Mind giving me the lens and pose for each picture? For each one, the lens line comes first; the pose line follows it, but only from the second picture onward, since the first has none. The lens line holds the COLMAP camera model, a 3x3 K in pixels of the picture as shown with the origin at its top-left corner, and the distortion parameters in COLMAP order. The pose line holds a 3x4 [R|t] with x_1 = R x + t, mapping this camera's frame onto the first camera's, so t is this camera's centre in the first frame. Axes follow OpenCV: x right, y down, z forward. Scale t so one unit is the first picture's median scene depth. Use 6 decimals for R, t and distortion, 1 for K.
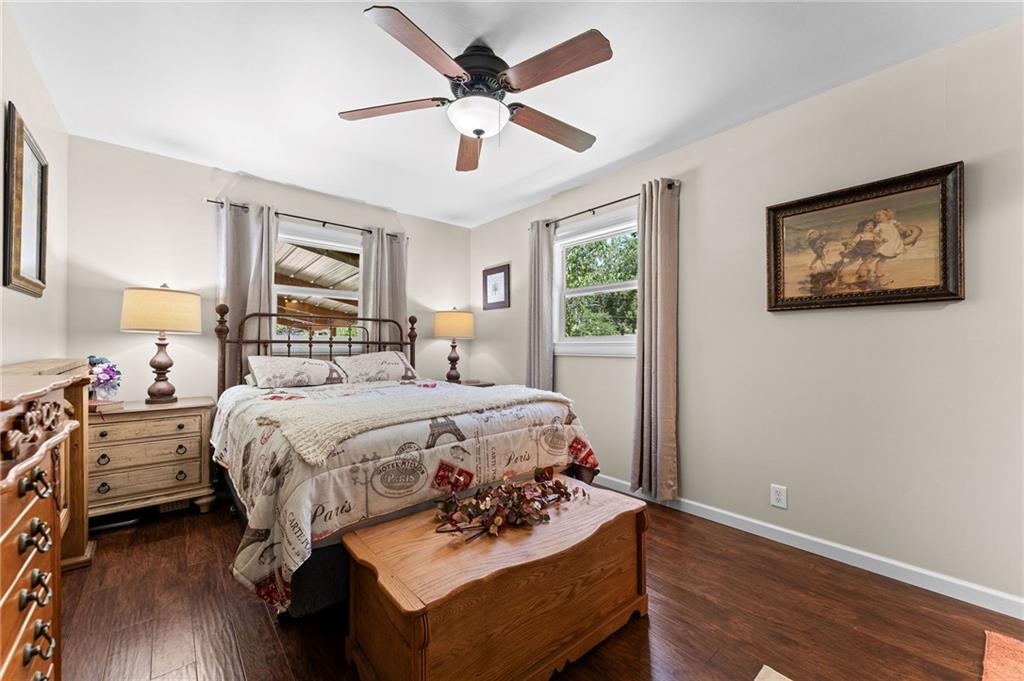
lens RADIAL K [[405.8, 0, 509.6], [0, 405.8, 342.1], [0, 0, 1]] dist [0.001963, -0.000969]
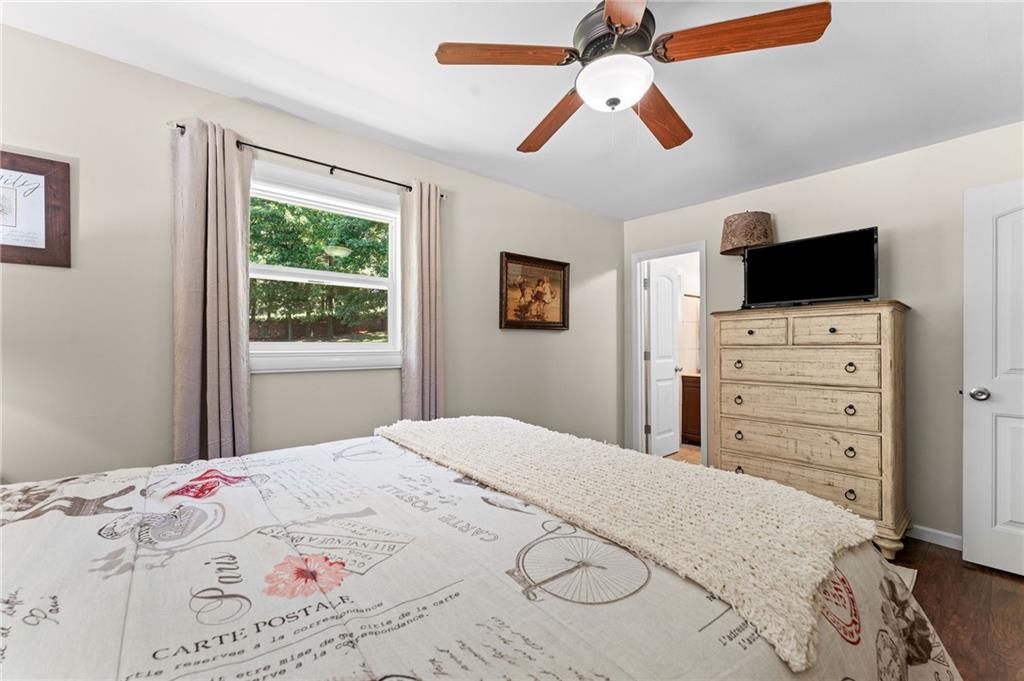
lens RADIAL K [[405.8, 0, 509.1], [0, 405.8, 345.0], [0, 0, 1]] dist [0.001963, -0.000969]
pose [[0.016725, 0.001373, 0.999859, -0.805950], [-0.003726, 0.999992, -0.001311, -0.020203], [-0.999853, -0.003703, 0.016730, 1.061893]]
